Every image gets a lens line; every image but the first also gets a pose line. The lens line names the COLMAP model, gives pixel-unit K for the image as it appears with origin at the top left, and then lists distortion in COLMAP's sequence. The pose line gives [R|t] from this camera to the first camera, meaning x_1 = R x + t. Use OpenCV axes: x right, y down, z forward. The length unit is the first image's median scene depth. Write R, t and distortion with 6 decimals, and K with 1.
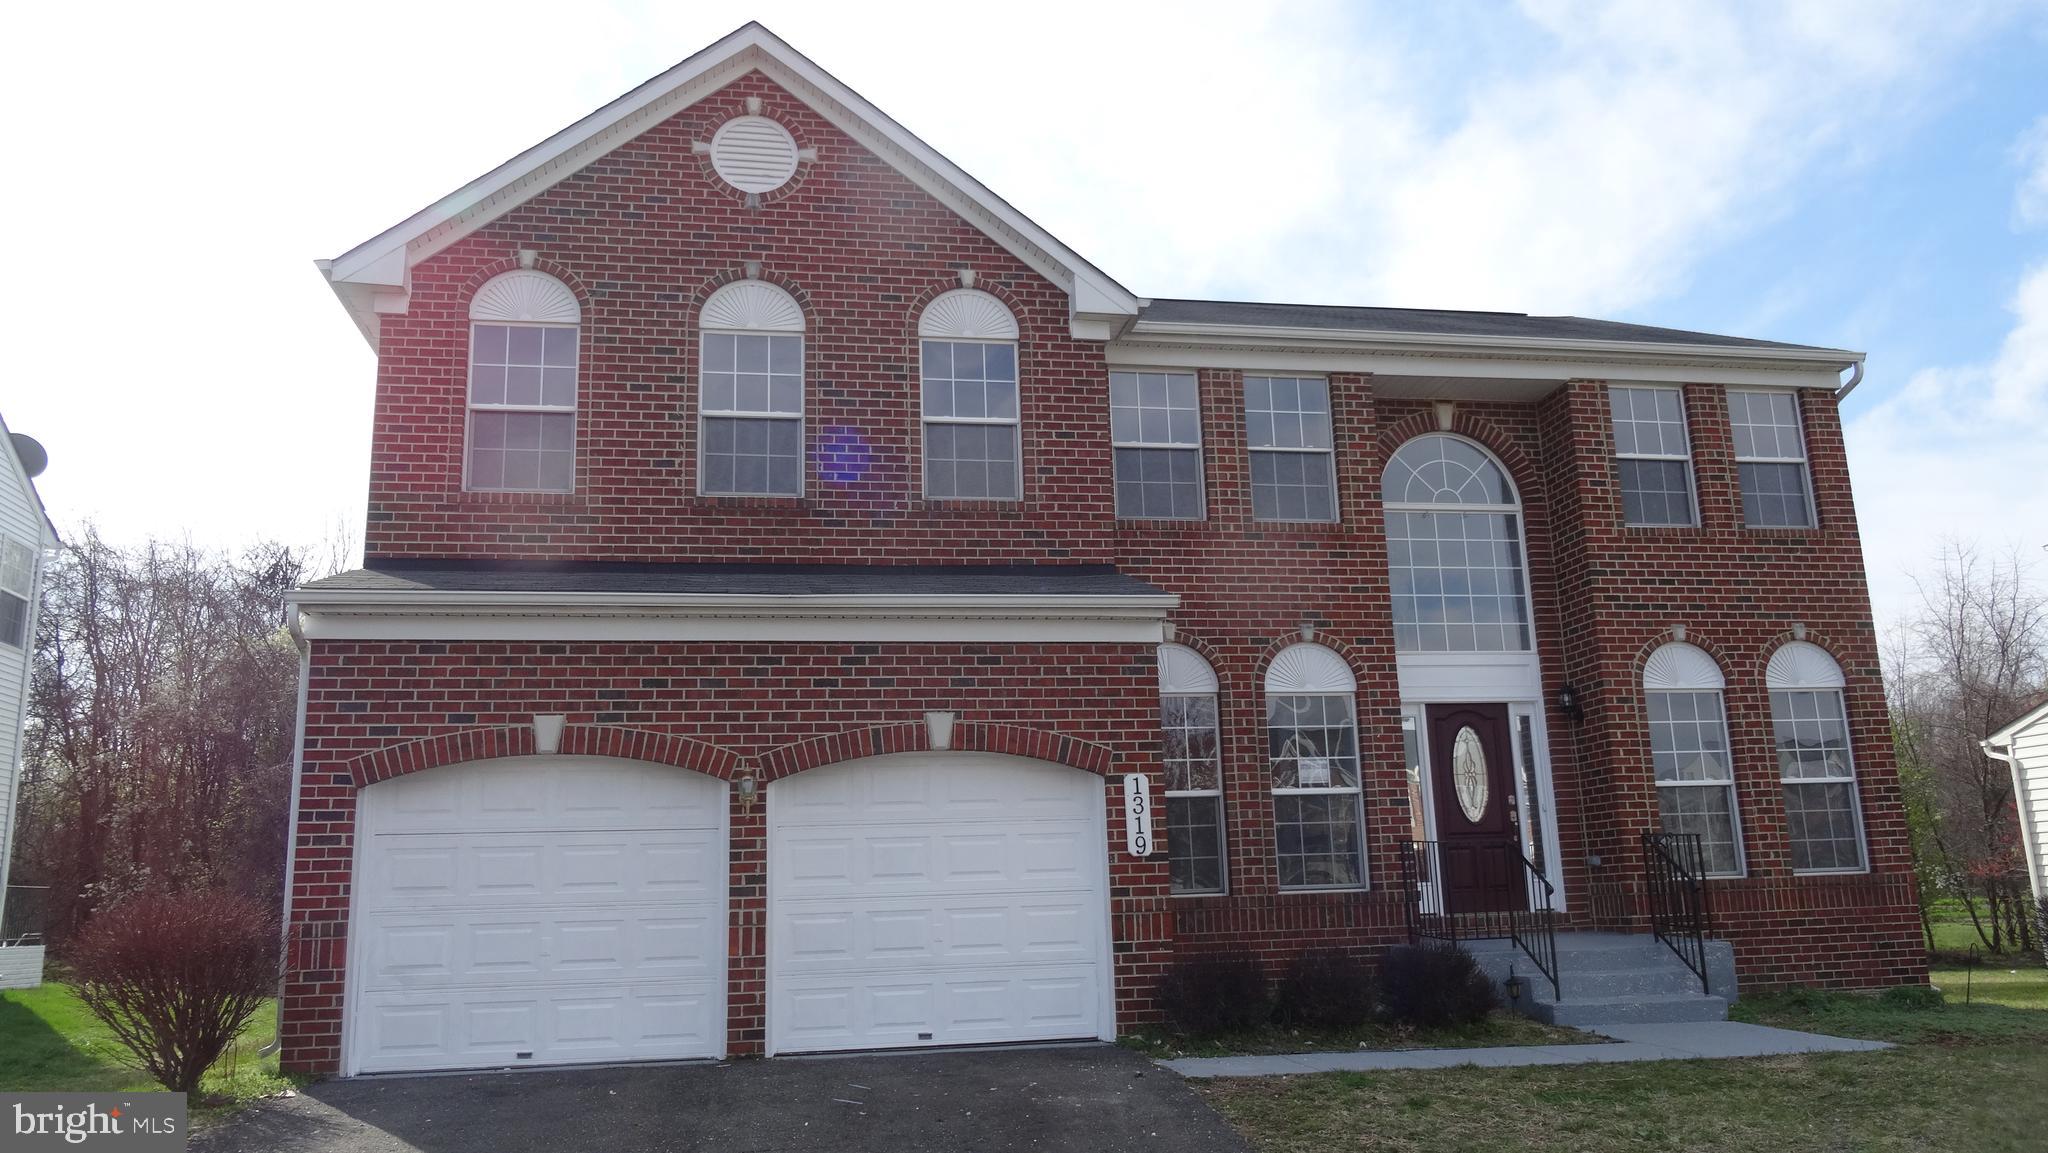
lens RADIAL K [[1462.1, 0, 1024.0], [0, 1462.1, 576.5], [0, 0, 1]] dist [-0.005127, 0.000944]
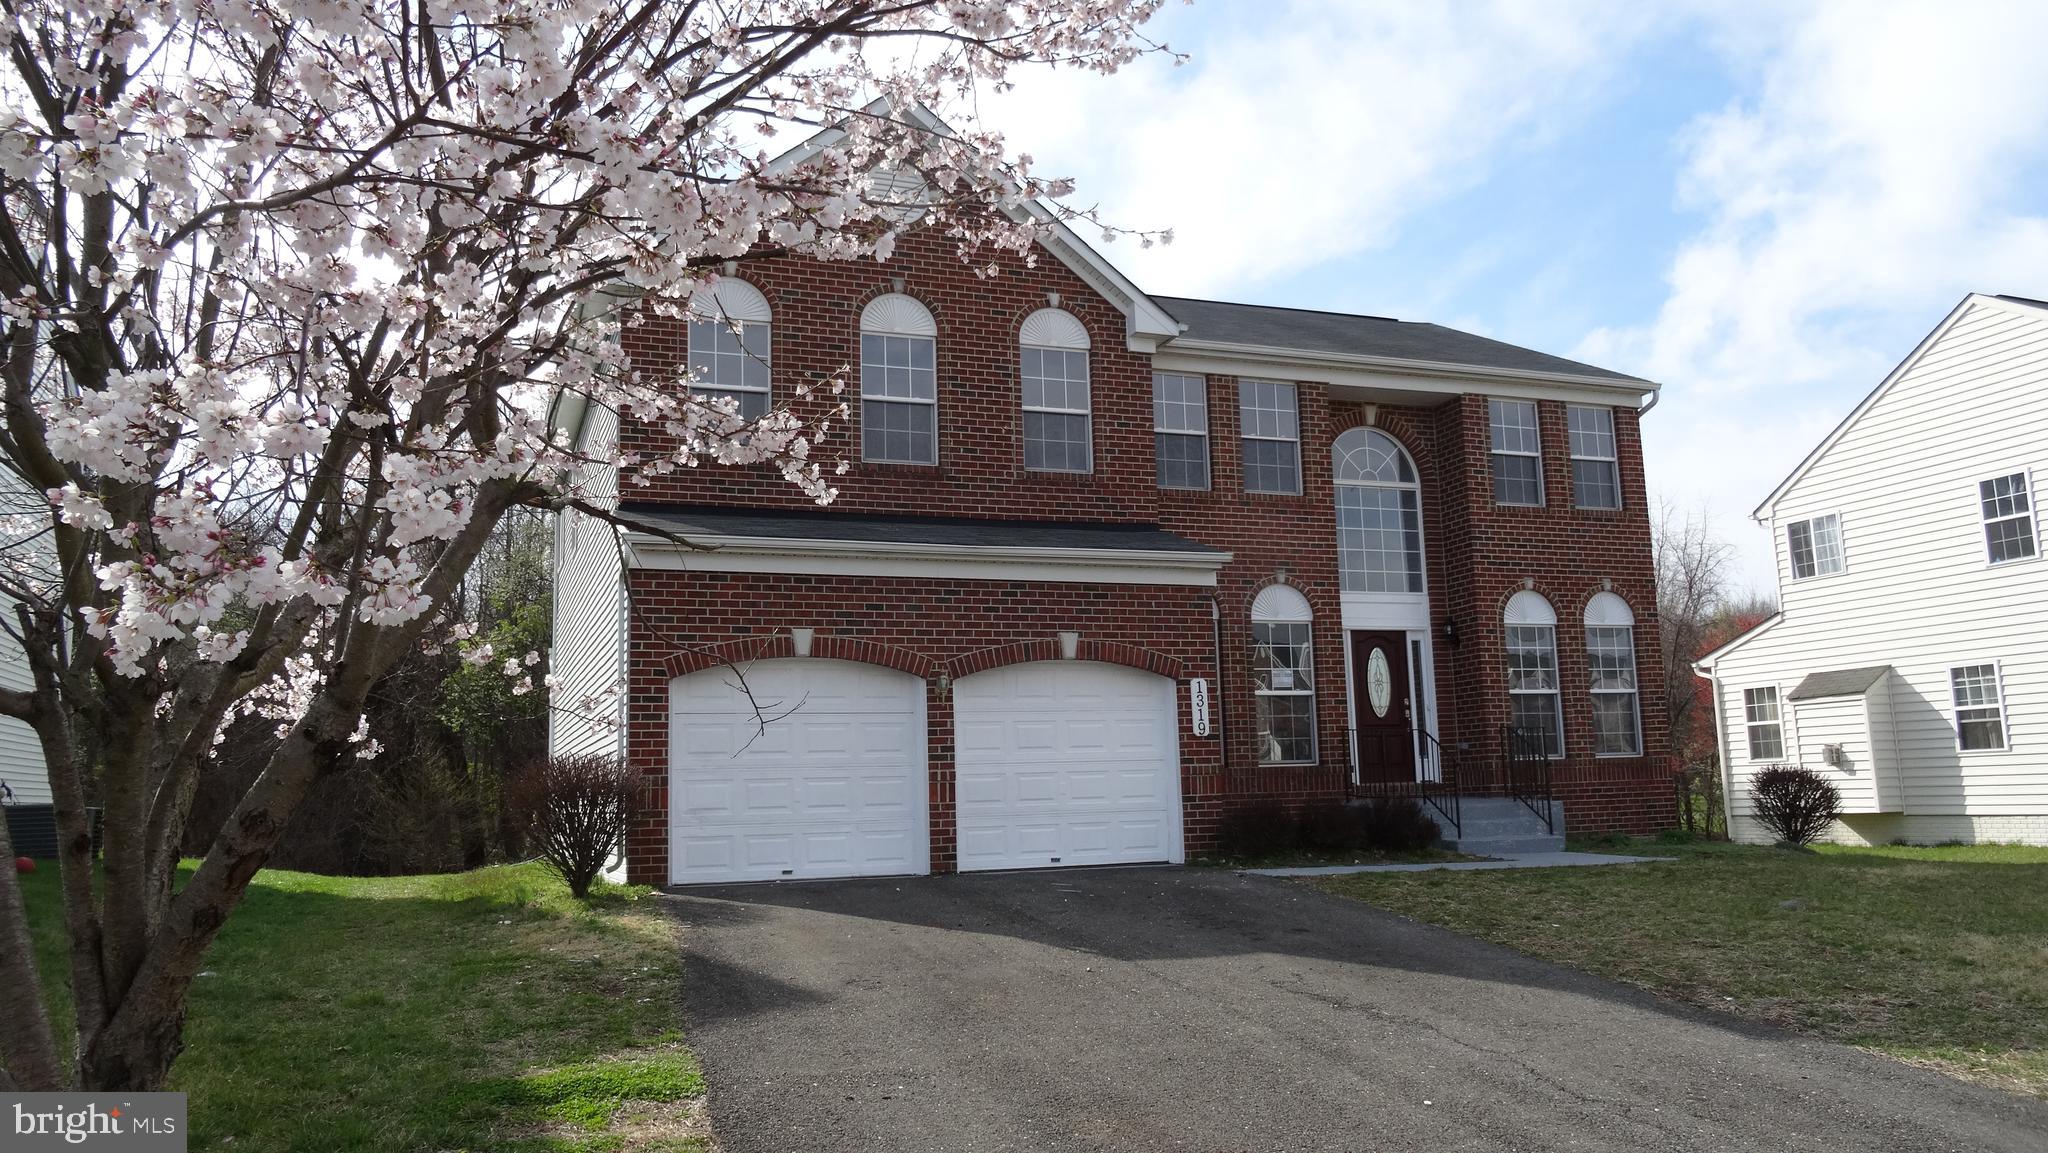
lens RADIAL K [[1456.7, 0, 1024.0], [0, 1456.7, 576.5], [0, 0, 1]] dist [-0.007932, -0.000010]
pose [[0.984093, 0.030066, 0.175090, -0.295062], [-0.041724, 0.997123, 0.063282, -0.039757], [-0.172683, -0.069580, 0.982517, -0.303281]]
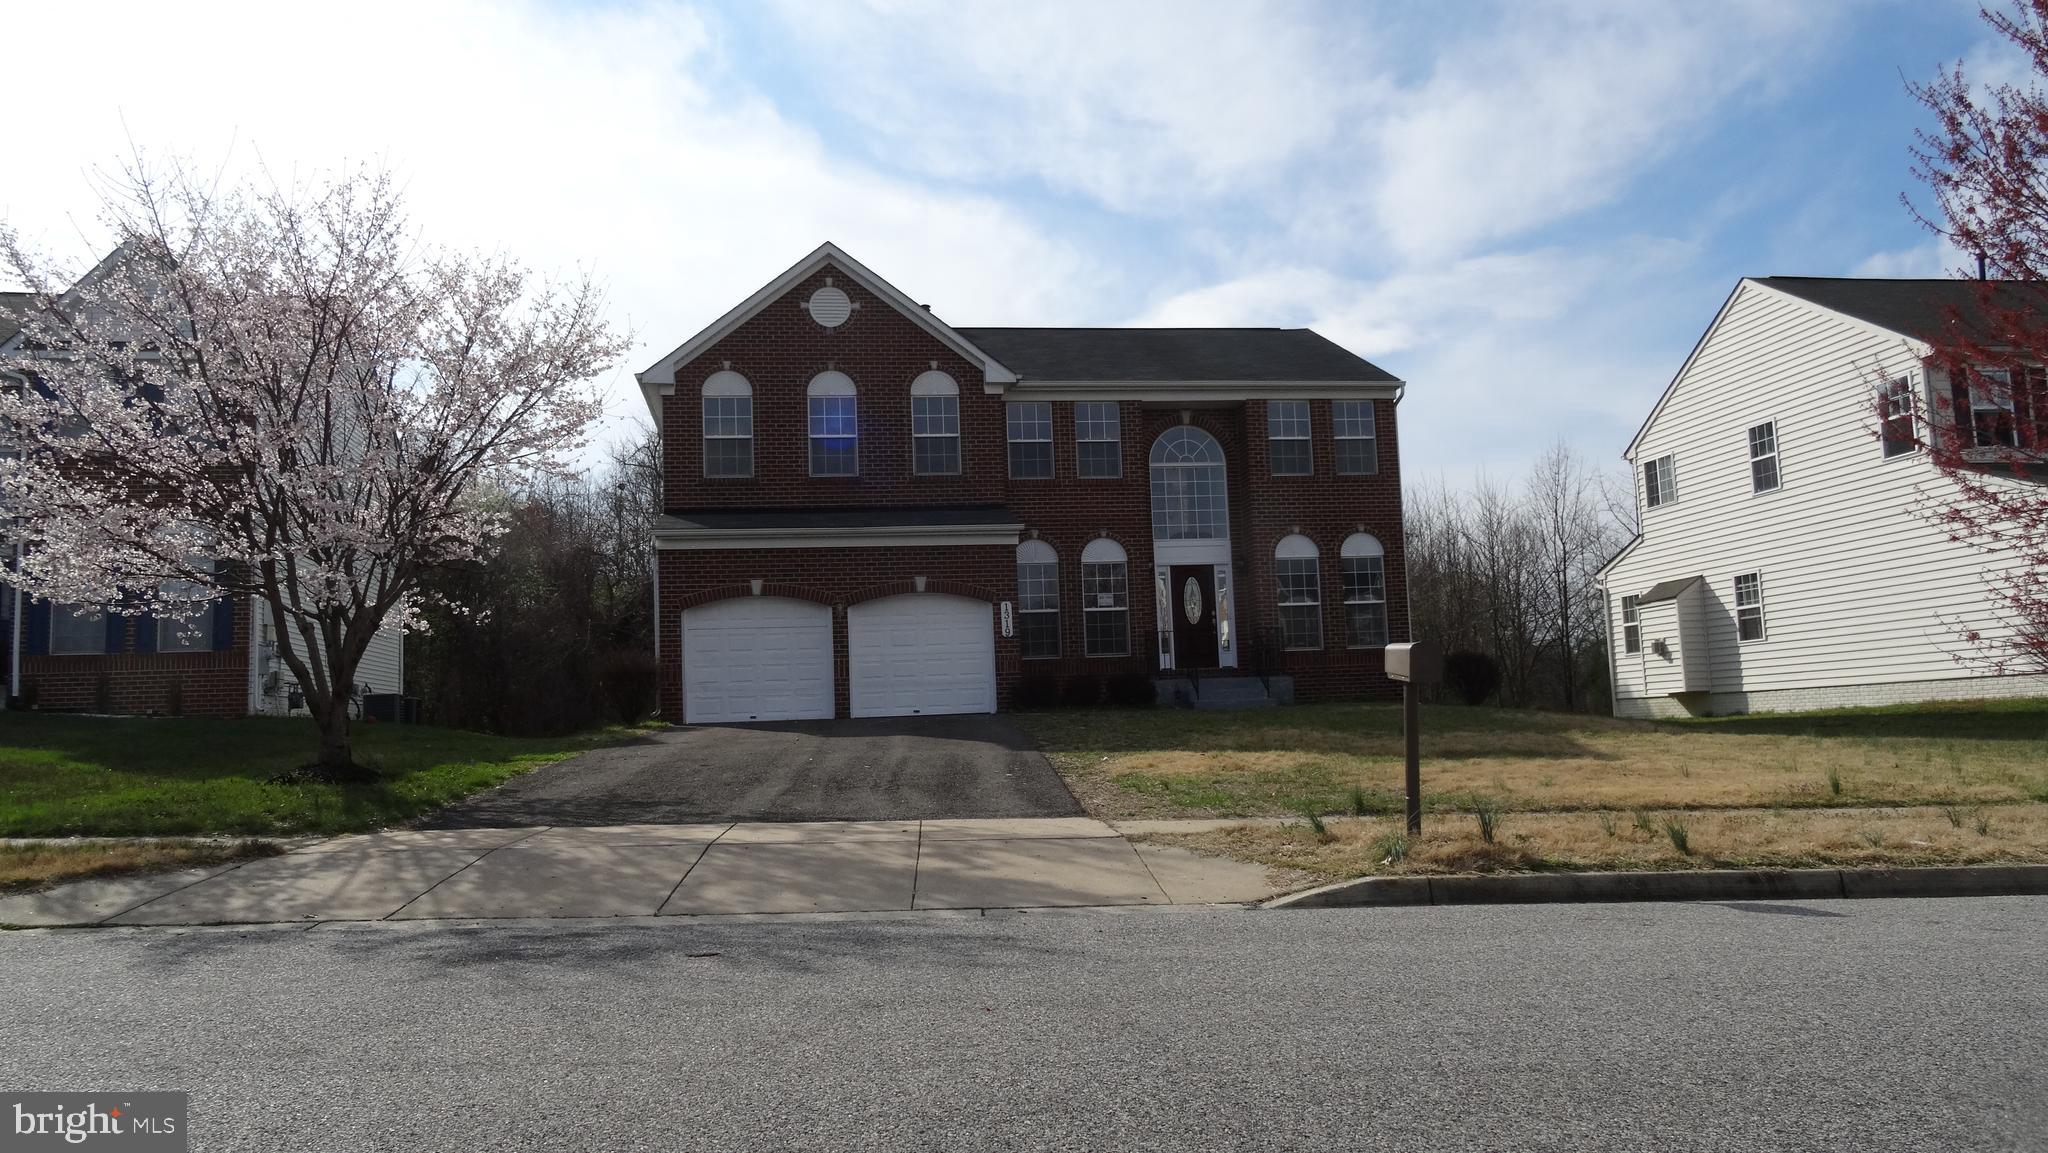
lens RADIAL K [[1456.7, 0, 1024.0], [0, 1456.7, 576.5], [0, 0, 1]] dist [-0.007932, -0.000010]
pose [[0.999683, -0.008854, -0.023582, 0.138891], [0.011526, 0.993215, 0.115720, -0.148682], [0.022397, -0.115955, 0.993002, -1.113860]]
